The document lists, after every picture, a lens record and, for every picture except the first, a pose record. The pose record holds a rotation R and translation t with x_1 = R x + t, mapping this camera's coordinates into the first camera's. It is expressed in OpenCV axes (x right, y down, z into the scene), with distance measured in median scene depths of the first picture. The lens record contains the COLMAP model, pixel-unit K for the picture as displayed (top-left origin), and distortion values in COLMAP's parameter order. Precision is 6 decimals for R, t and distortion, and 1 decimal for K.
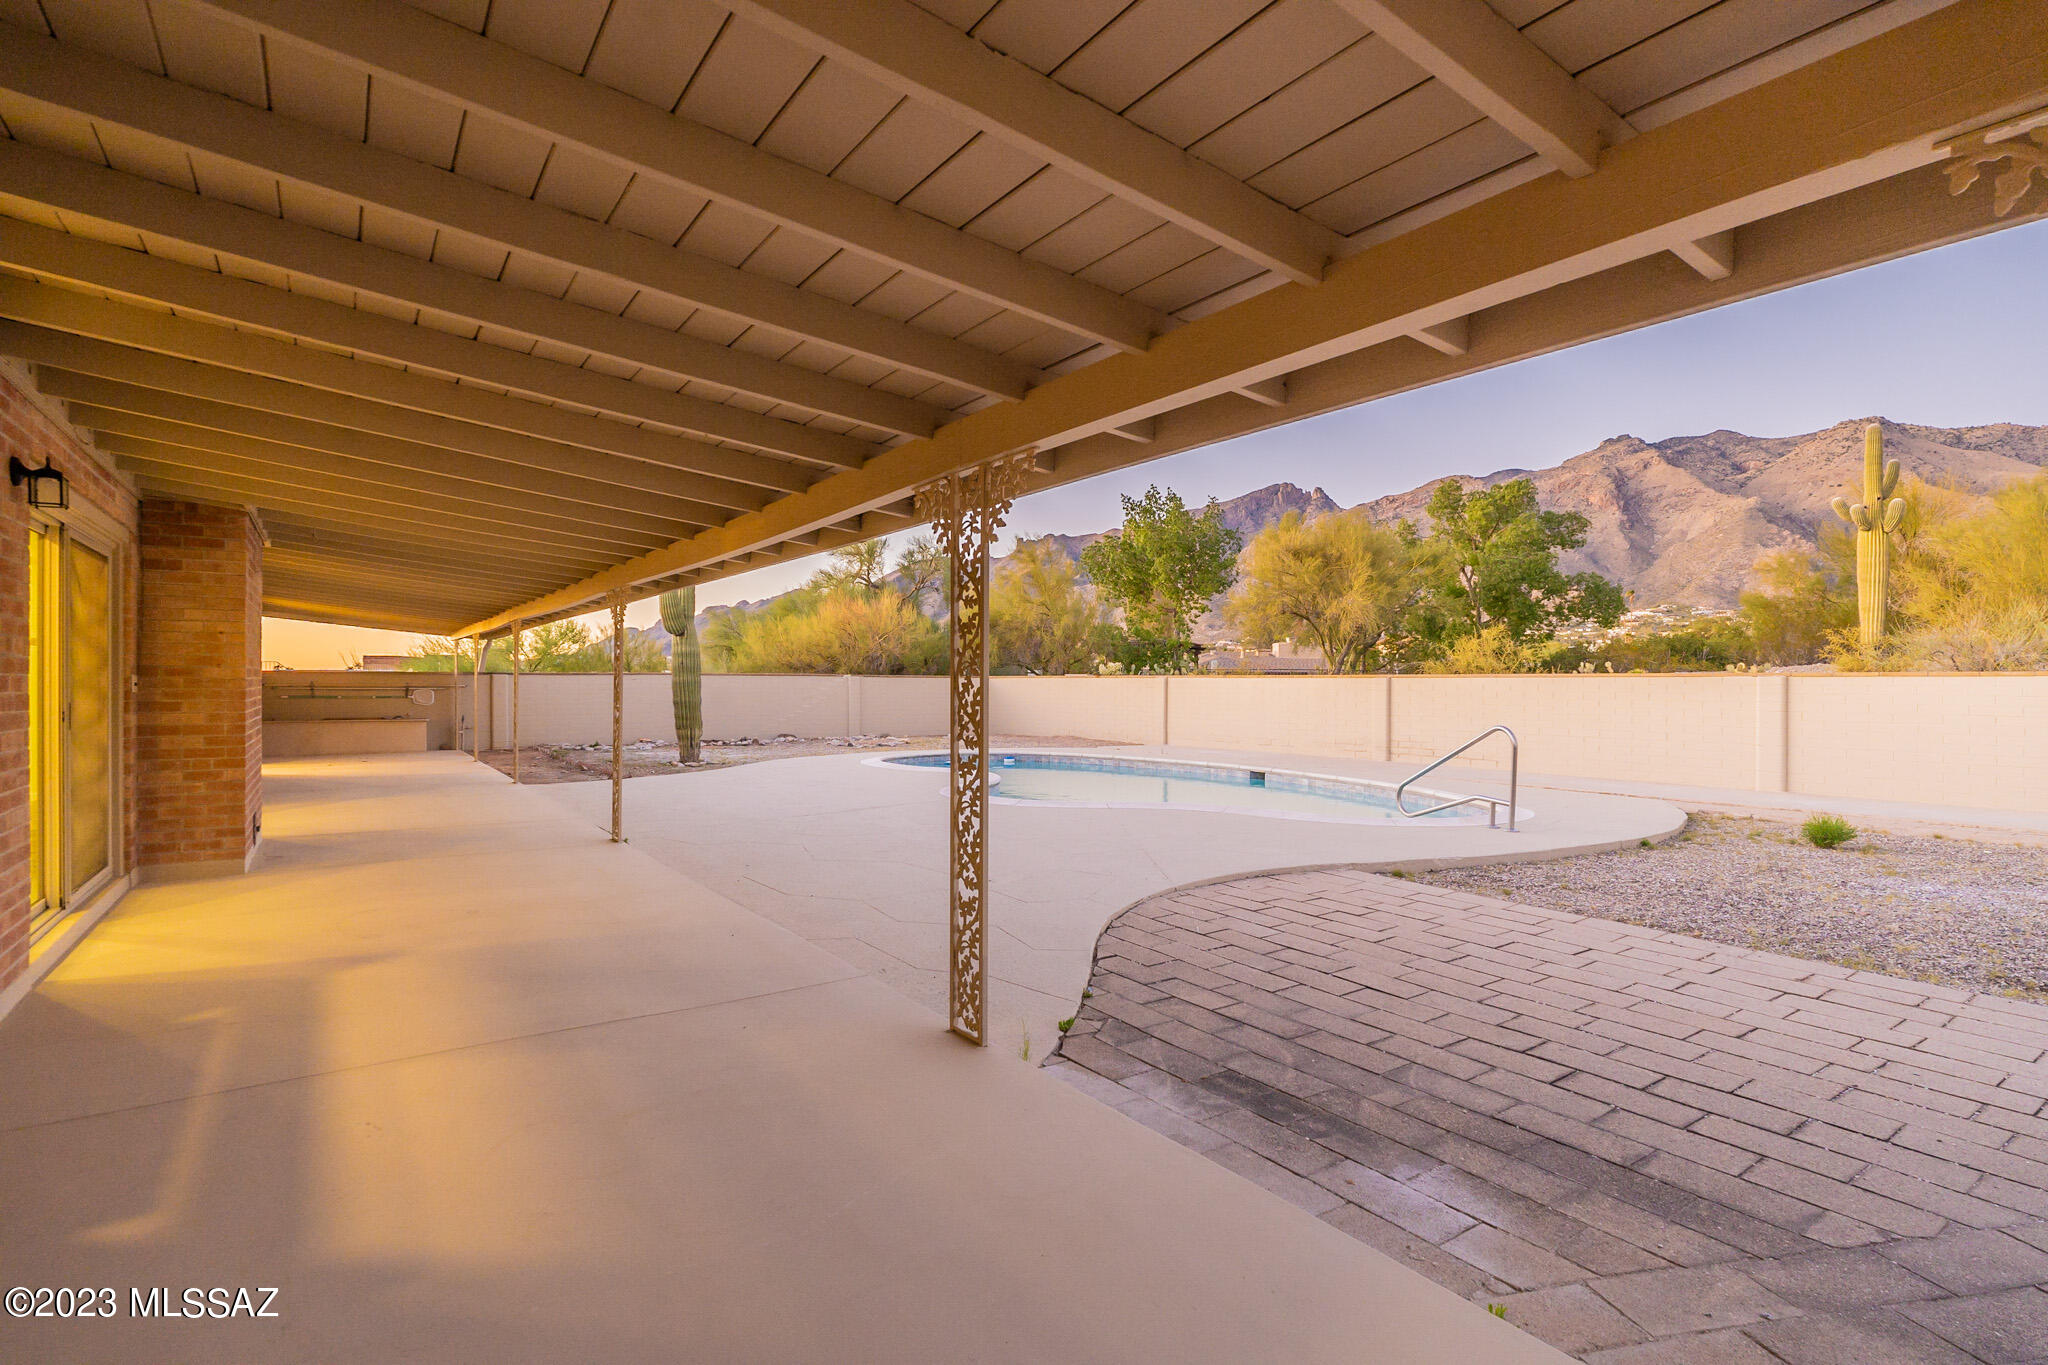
lens RADIAL K [[1038.3, 0, 1024.0], [0, 1038.3, 682.5], [0, 0, 1]] dist [0.001413, 0.000214]
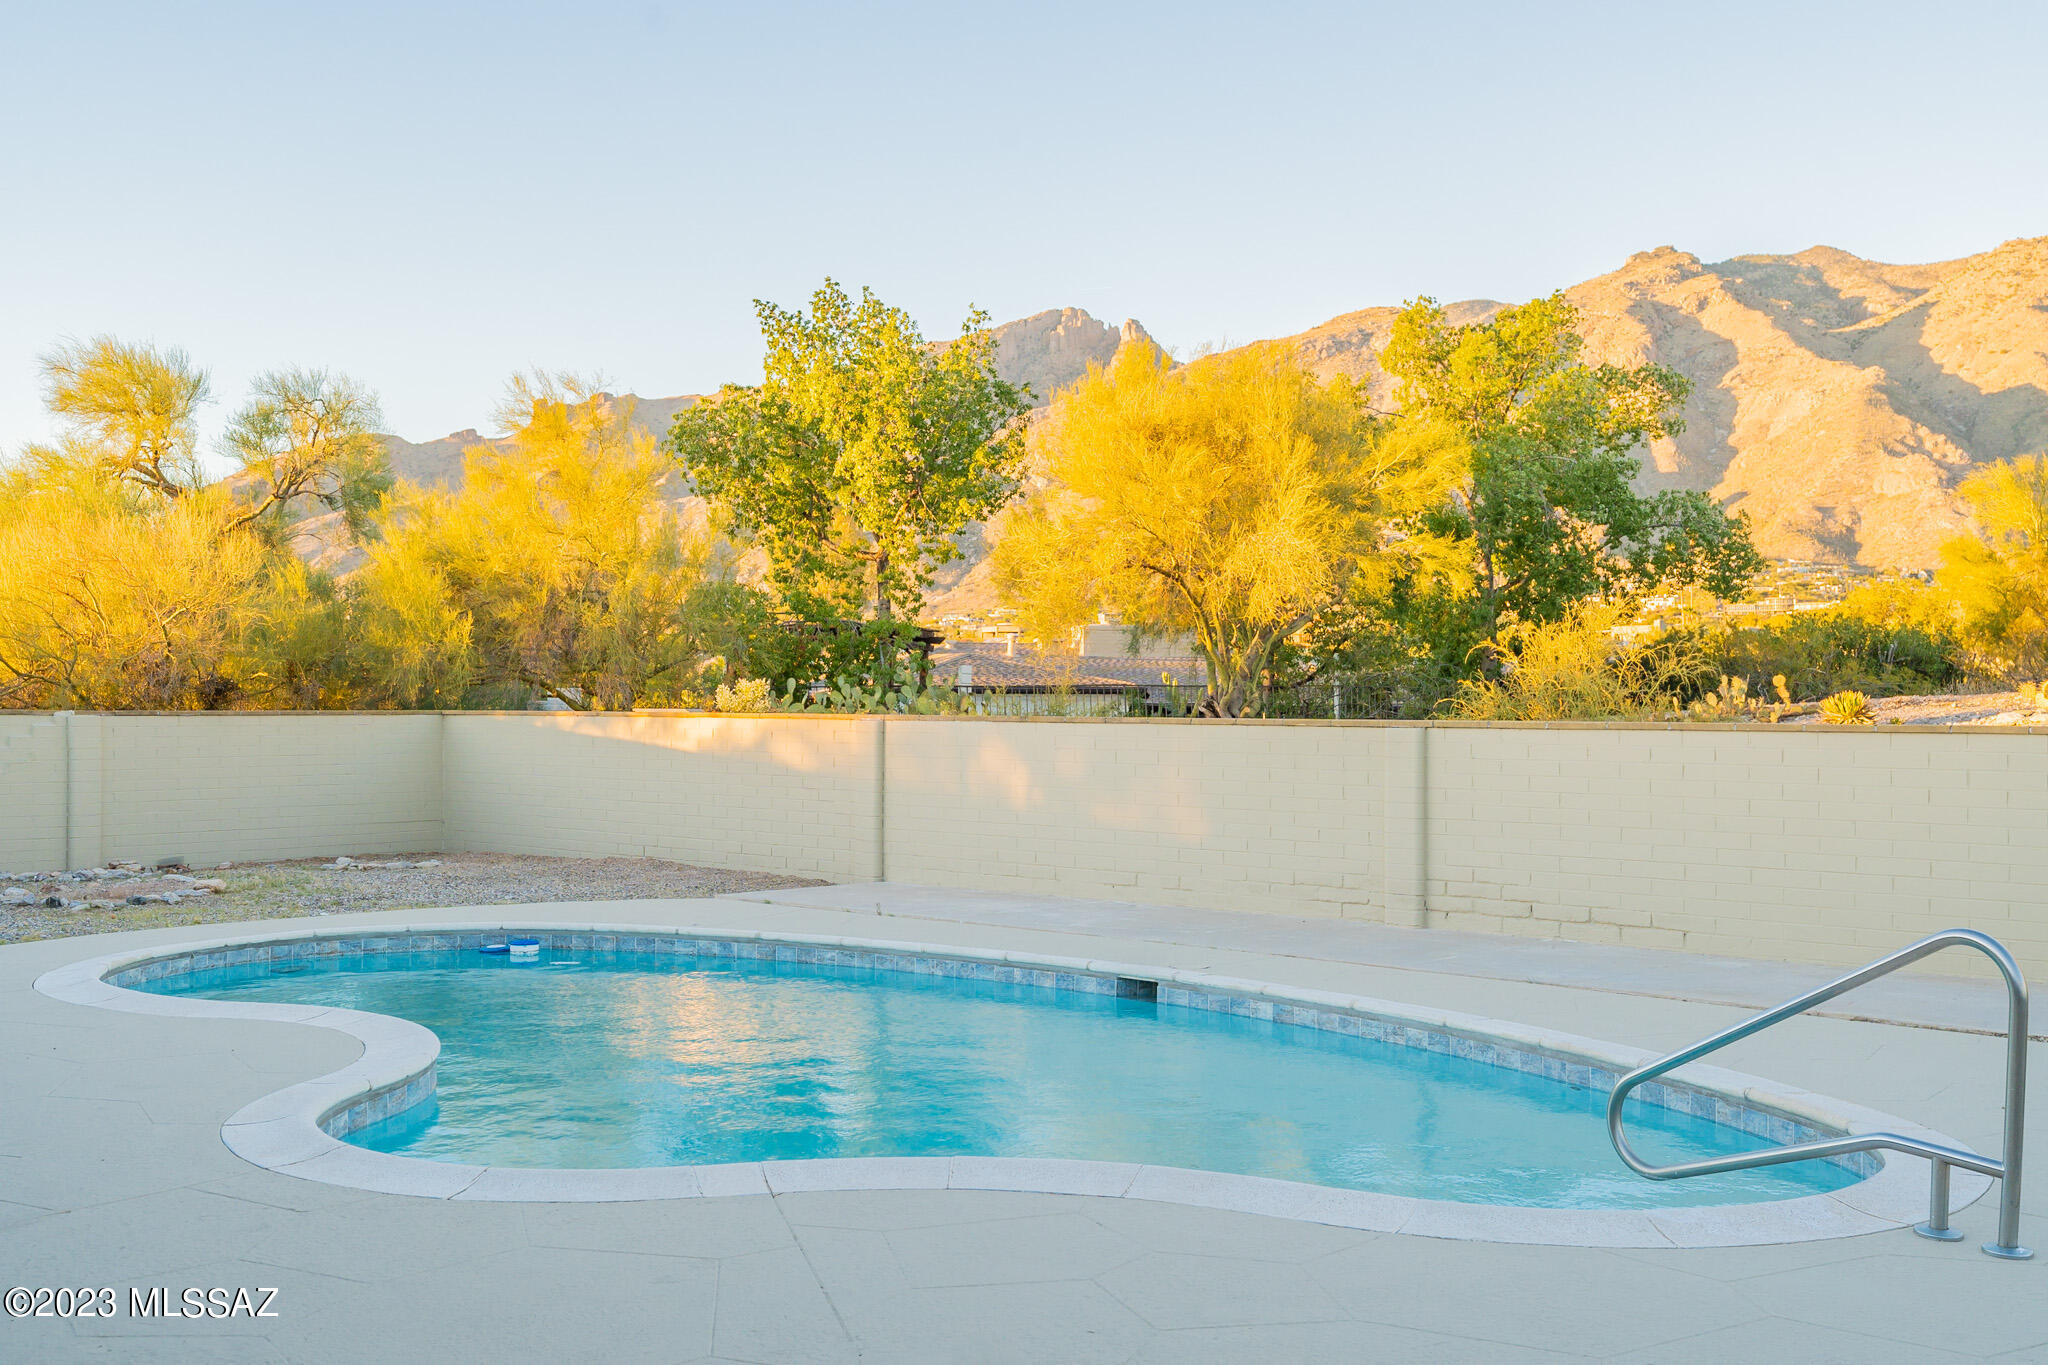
lens RADIAL K [[2048.8, 0, 1033.3], [0, 2048.8, 710.4], [0, 0, 1]] dist [0.006387, -0.000614]
pose [[0.973607, -0.003988, 0.228197, 0.005540], [0.002256, 0.999967, 0.007851, -0.009124], [-0.228221, -0.007129, 0.973583, 0.115353]]
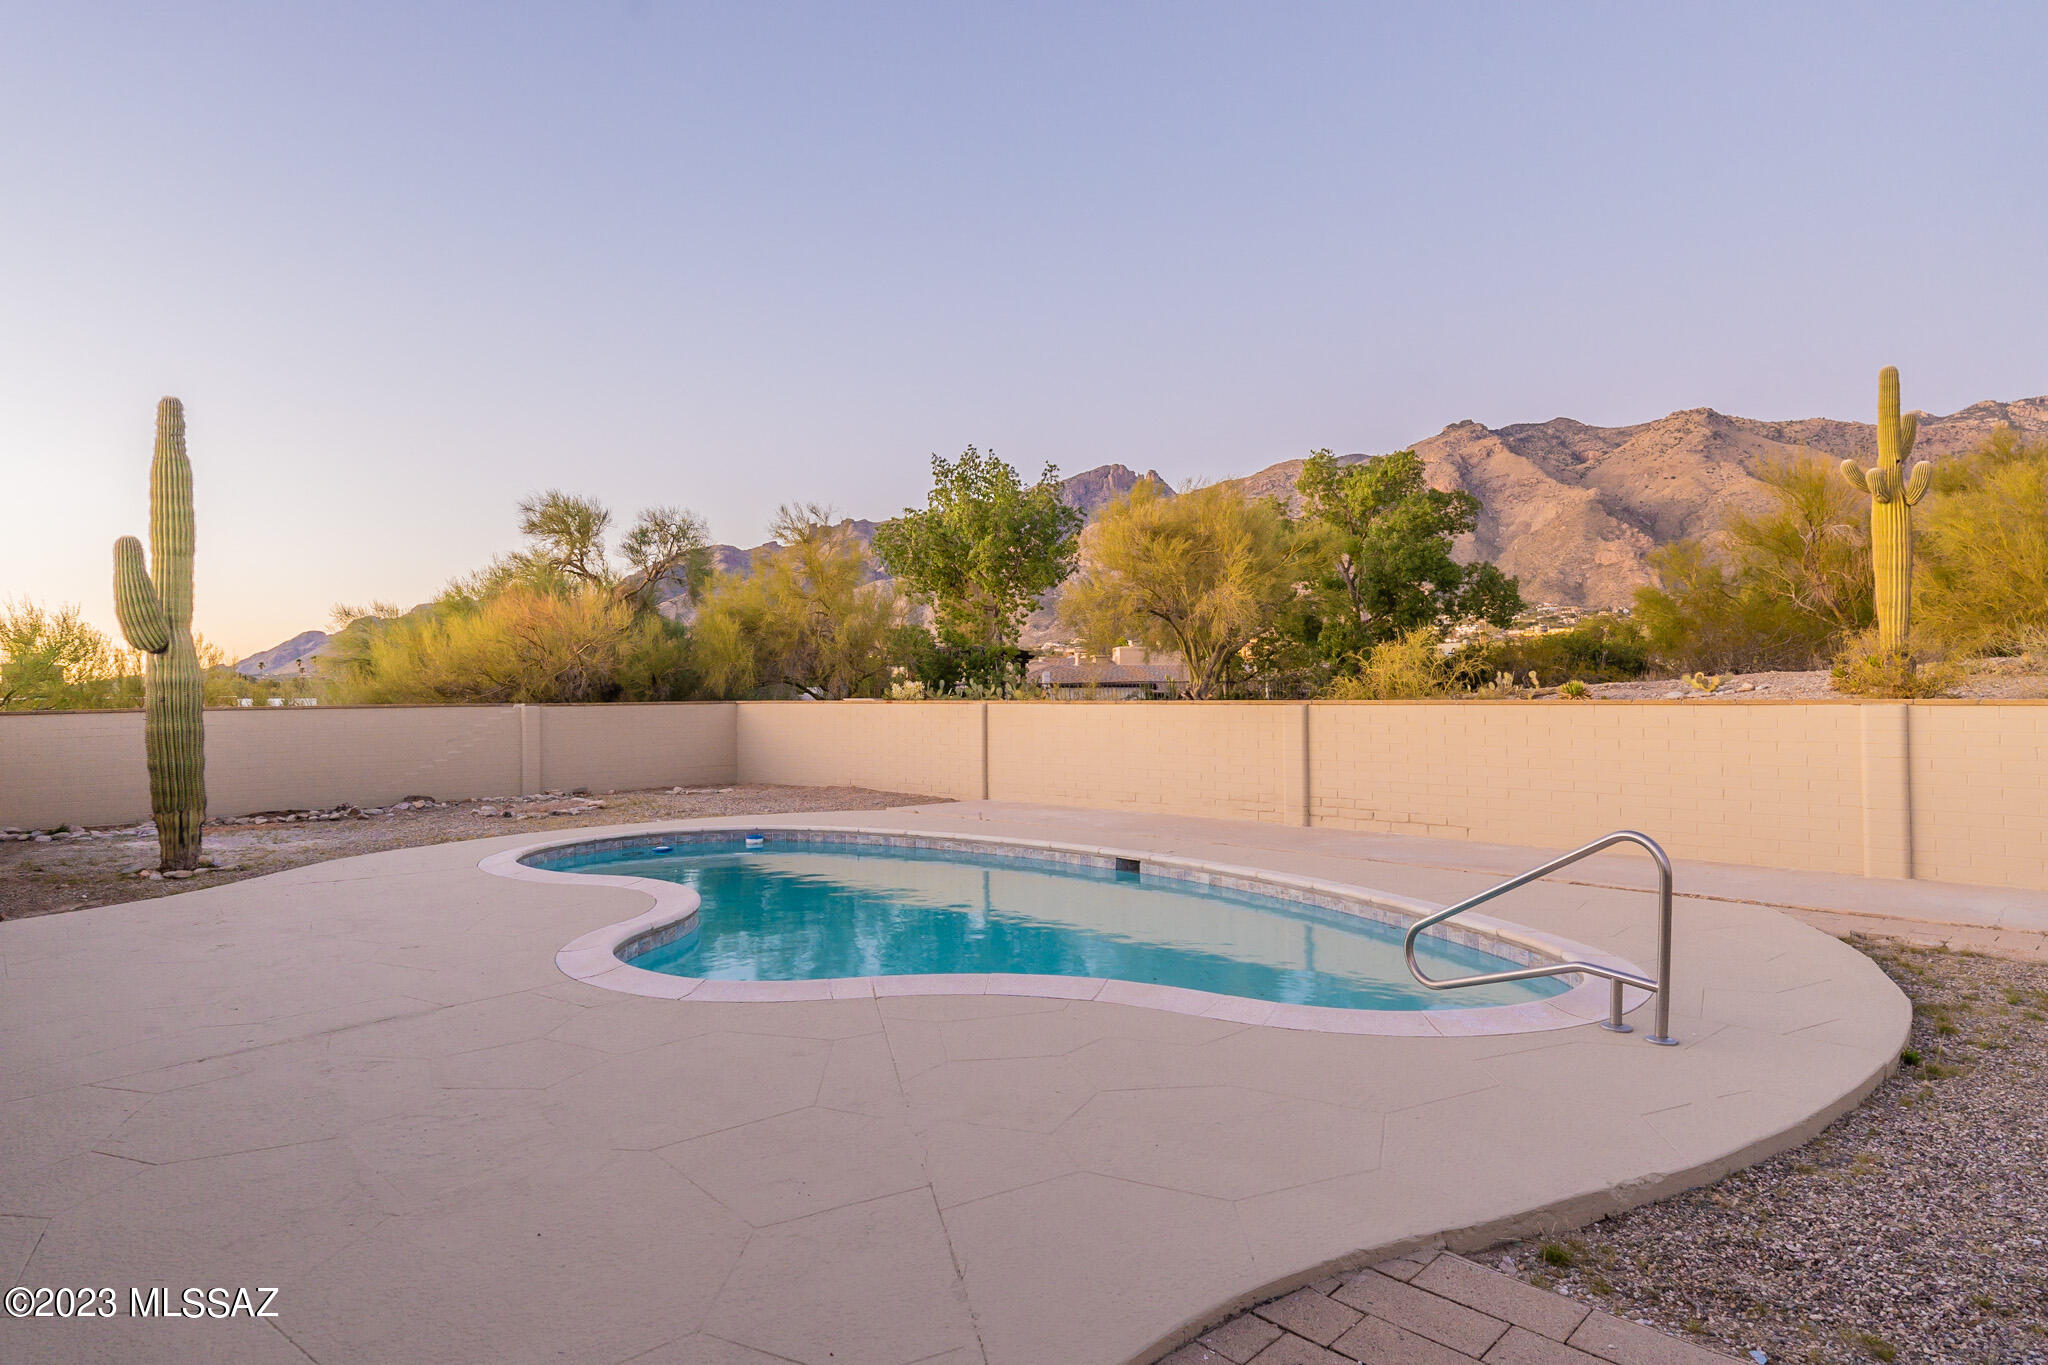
lens RADIAL K [[1183.7, 0, 1024.0], [0, 1183.7, 682.5], [0, 0, 1]] dist [-0.002092, -0.000261]
pose [[0.985910, -0.012824, 0.166784, 0.018014], [0.013972, 0.999886, -0.005713, -0.008691], [-0.166692, 0.007963, 0.985977, 0.126613]]
